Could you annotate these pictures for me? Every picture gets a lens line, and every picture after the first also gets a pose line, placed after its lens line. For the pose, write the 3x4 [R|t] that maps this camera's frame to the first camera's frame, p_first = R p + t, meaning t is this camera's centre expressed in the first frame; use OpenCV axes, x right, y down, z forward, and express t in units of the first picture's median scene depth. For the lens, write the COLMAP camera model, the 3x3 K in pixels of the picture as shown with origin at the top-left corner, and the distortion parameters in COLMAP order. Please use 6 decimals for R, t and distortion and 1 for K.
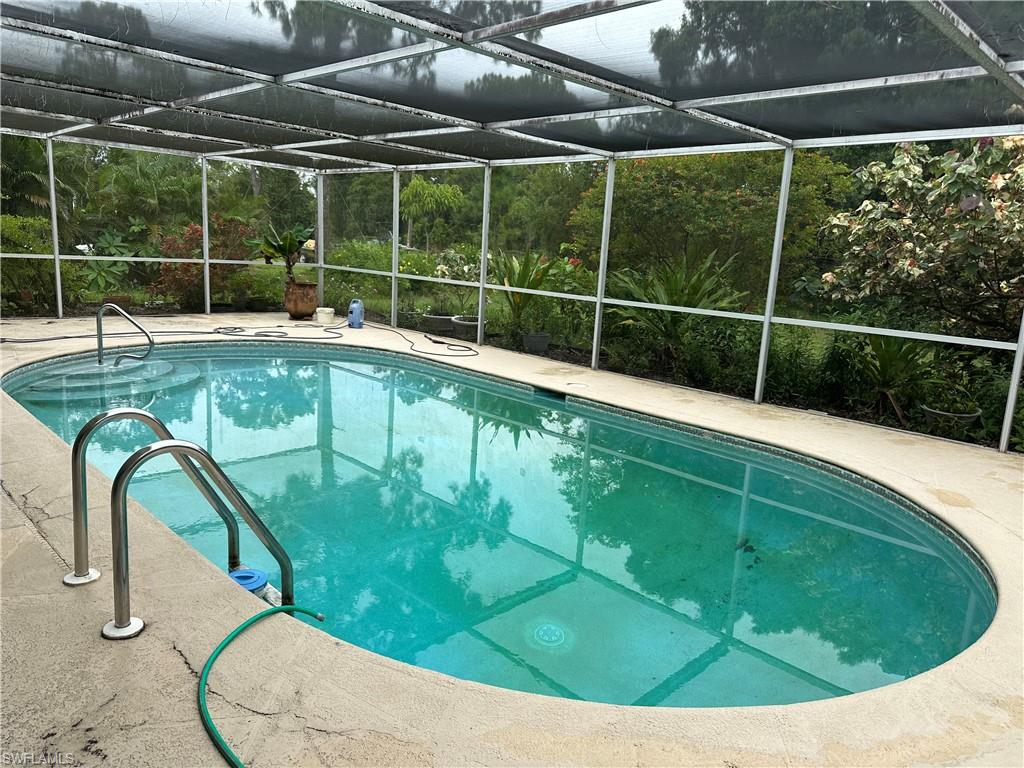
lens RADIAL K [[725.8, 0, 516.9], [0, 725.8, 385.0], [0, 0, 1]] dist [0.038150, -0.032368]
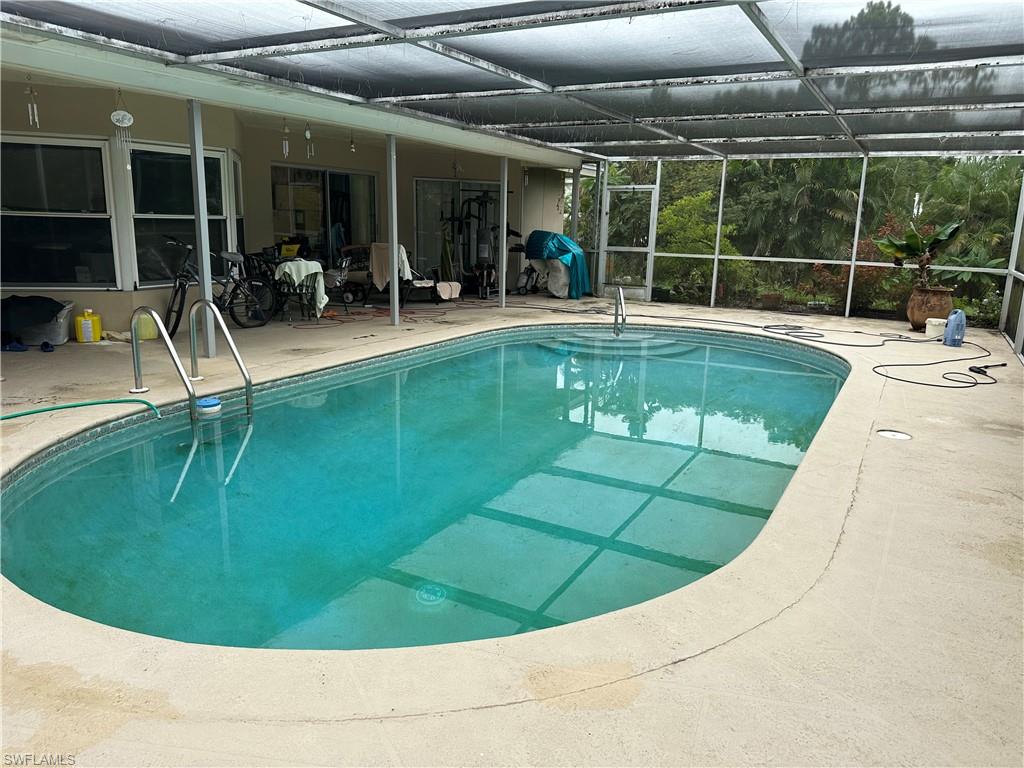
lens RADIAL K [[725.8, 0, 516.9], [0, 725.8, 385.0], [0, 0, 1]] dist [0.038150, -0.032368]
pose [[0.280690, 0.161991, -0.946030, 0.594557], [-0.191950, 0.975217, 0.110037, -0.048329], [0.940409, 0.150704, 0.304828, 0.460895]]
